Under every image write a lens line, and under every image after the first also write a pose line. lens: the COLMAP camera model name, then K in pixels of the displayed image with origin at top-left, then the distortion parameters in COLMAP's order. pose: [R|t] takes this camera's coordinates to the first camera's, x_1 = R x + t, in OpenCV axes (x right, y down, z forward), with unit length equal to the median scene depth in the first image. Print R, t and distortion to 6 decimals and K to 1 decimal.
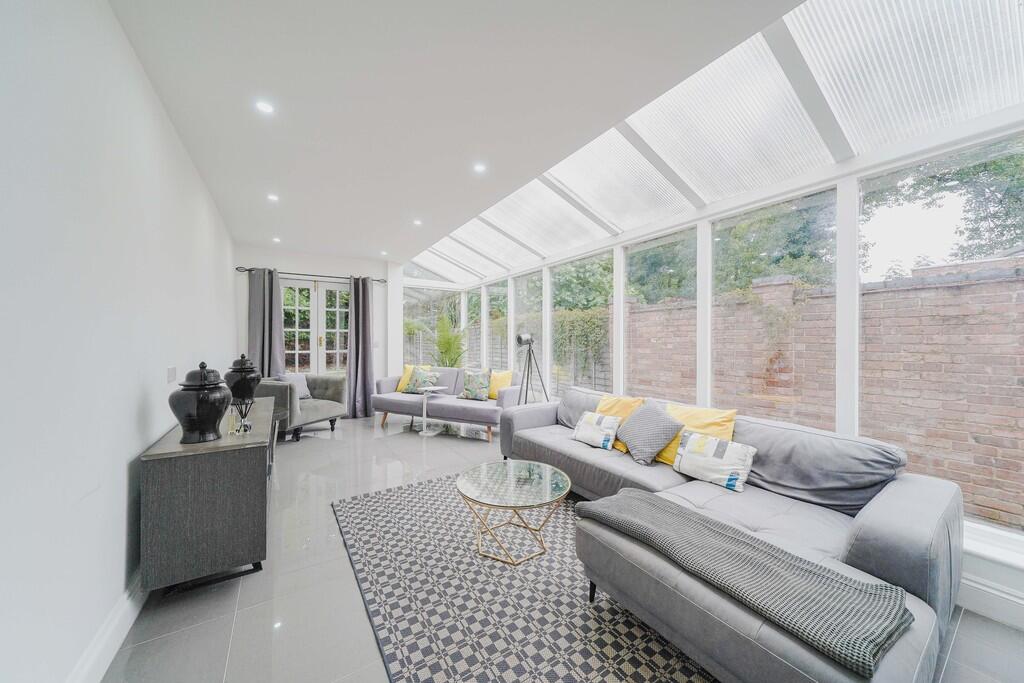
lens RADIAL K [[356.5, 0, 512.0], [0, 356.5, 341.5], [0, 0, 1]] dist [0.000024, -0.000040]
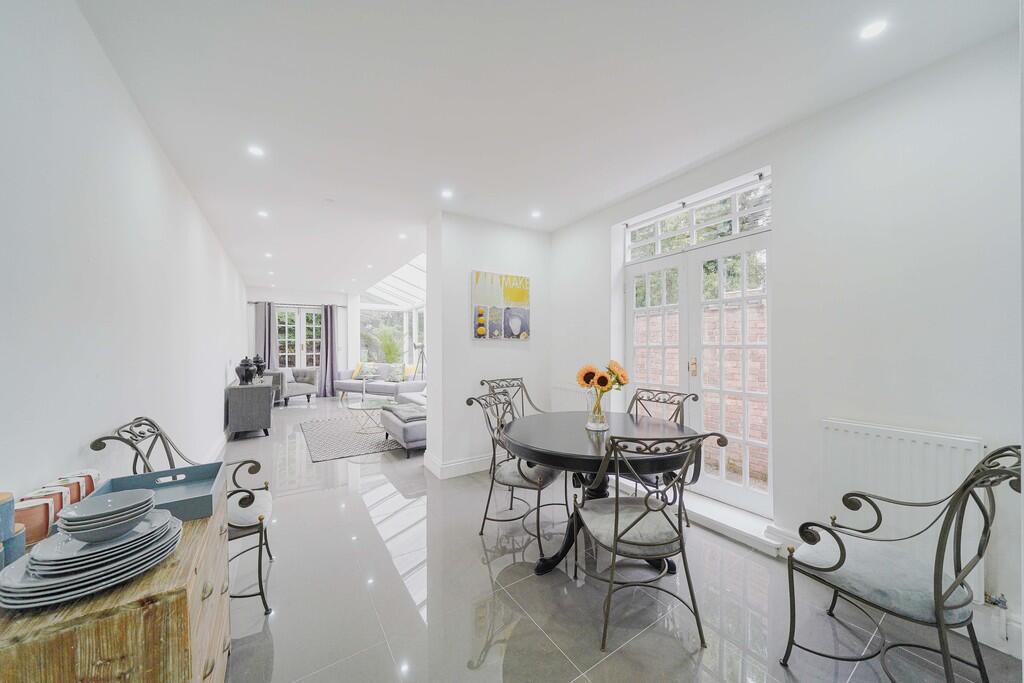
lens RADIAL K [[349.5, 0, 512.0], [0, 349.5, 341.5], [0, 0, 1]] dist [0.000007, 0.000011]
pose [[0.999836, -0.006550, 0.016869, 0.376628], [0.006663, 0.999956, -0.006612, -0.007964], [-0.016825, 0.006724, 0.999836, -0.574266]]
